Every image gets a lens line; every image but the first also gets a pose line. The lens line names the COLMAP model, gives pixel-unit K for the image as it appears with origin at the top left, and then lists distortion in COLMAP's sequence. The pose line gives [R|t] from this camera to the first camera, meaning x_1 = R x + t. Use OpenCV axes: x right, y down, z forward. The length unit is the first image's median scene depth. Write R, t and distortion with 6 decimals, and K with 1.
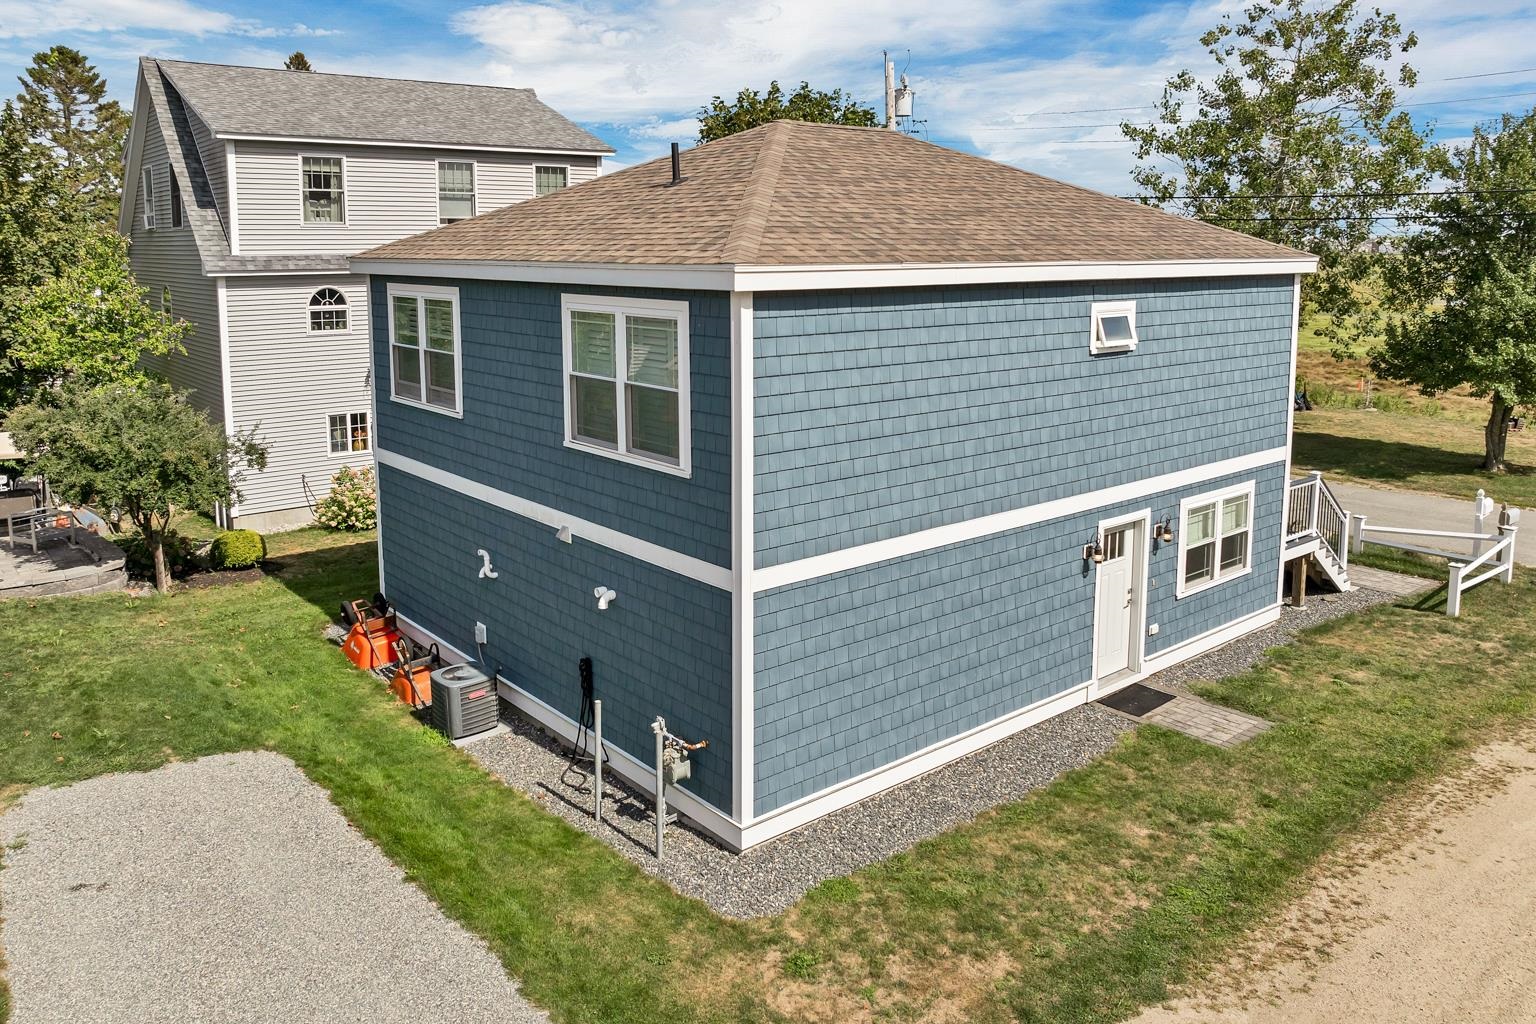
lens RADIAL K [[1147.1, 0, 755.3], [0, 1147.1, 382.8], [0, 0, 1]] dist [-0.034846, -0.000312]
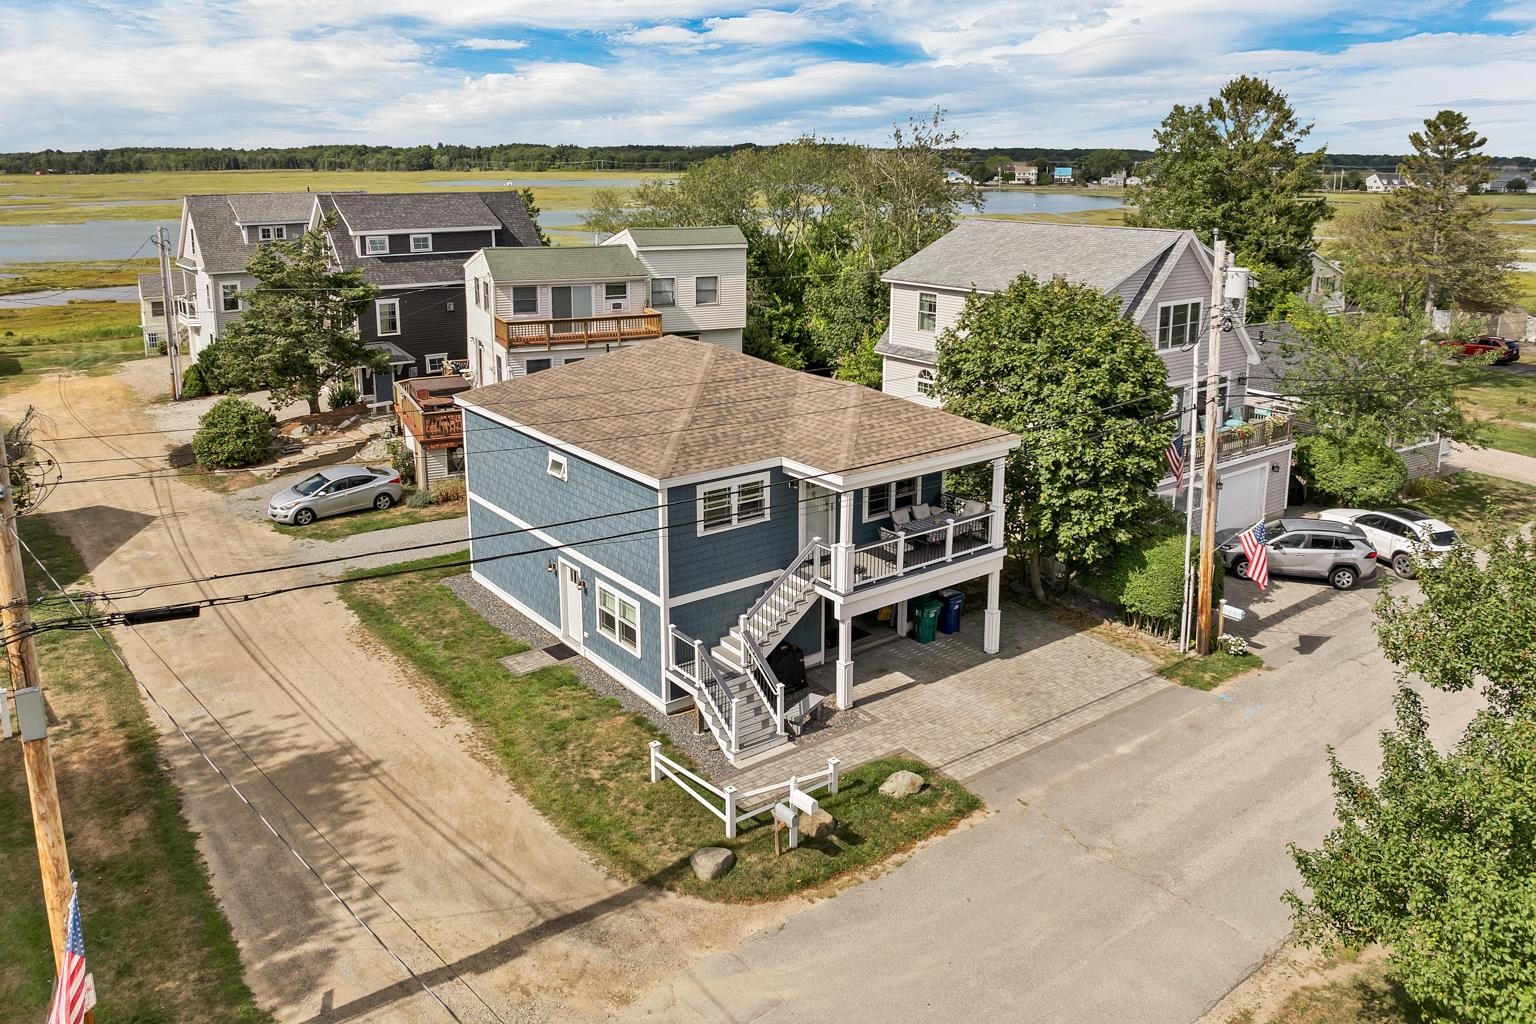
lens RADIAL K [[1139.3, 0, 756.1], [0, 1139.3, 394.0], [0, 0, 1]] dist [-0.024181, -0.003952]
pose [[-0.041668, 0.201794, -0.978541, 2.473377], [-0.119157, 0.971398, 0.205395, -0.692706], [0.992001, 0.125158, -0.016431, 1.493495]]
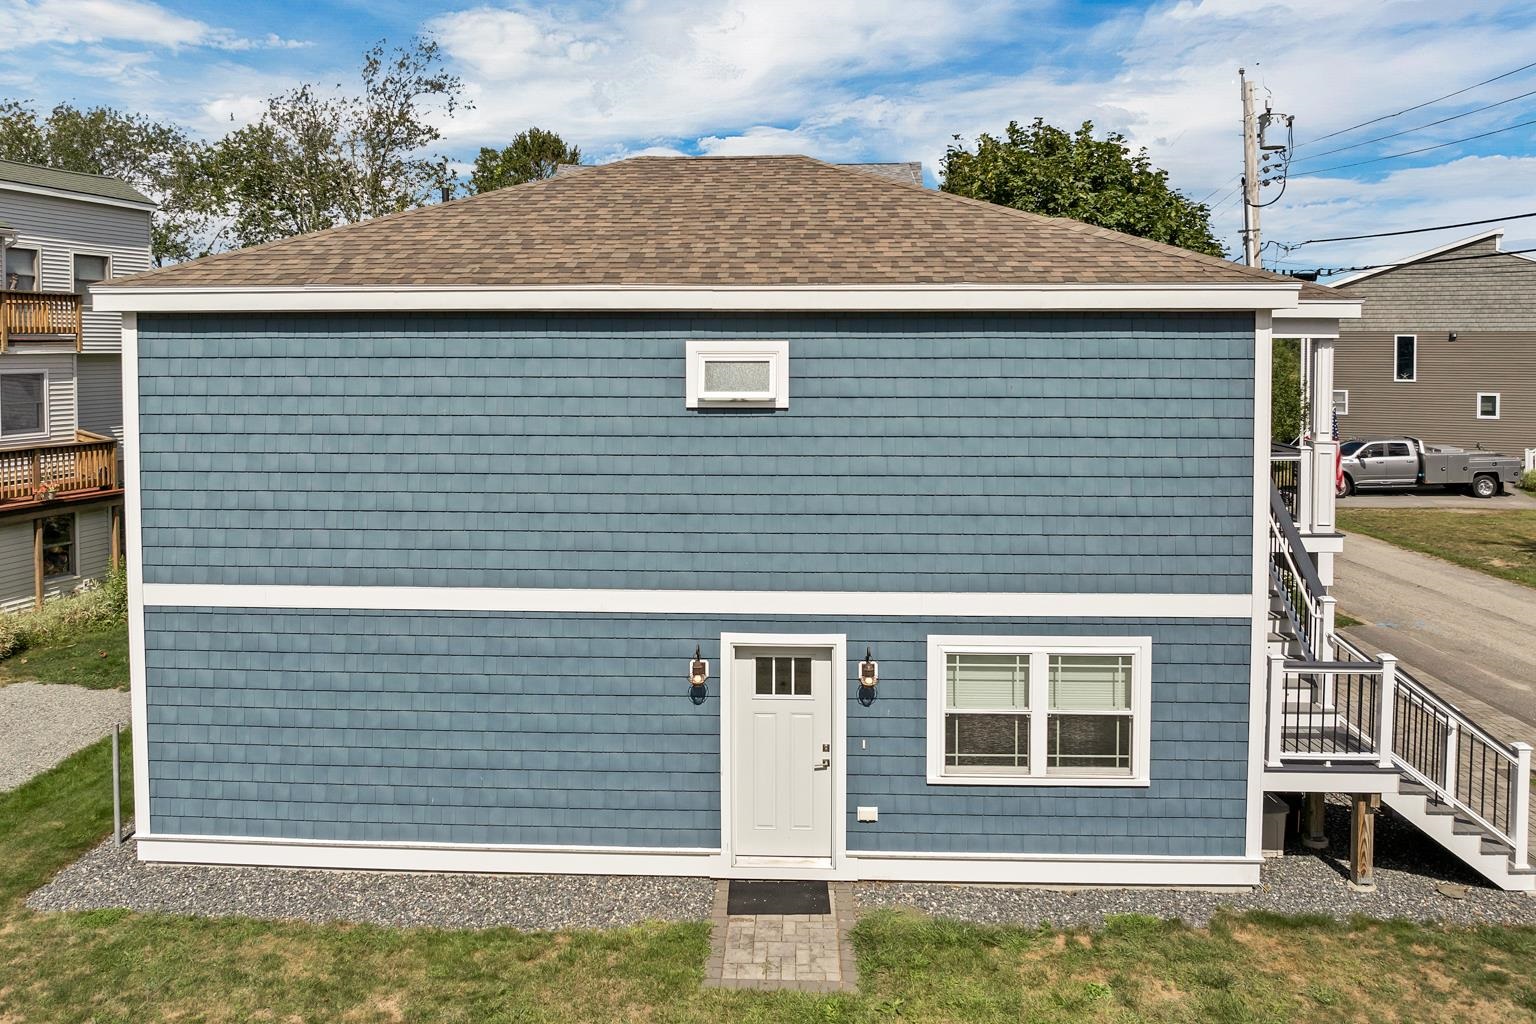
lens RADIAL K [[1139.3, 0, 756.1], [0, 1139.3, 394.0], [0, 0, 1]] dist [-0.024181, -0.003952]
pose [[0.744454, 0.029266, -0.667031, 0.896876], [-0.080357, 0.995704, -0.045998, -0.002758], [0.662820, 0.087844, 0.743608, 0.493105]]
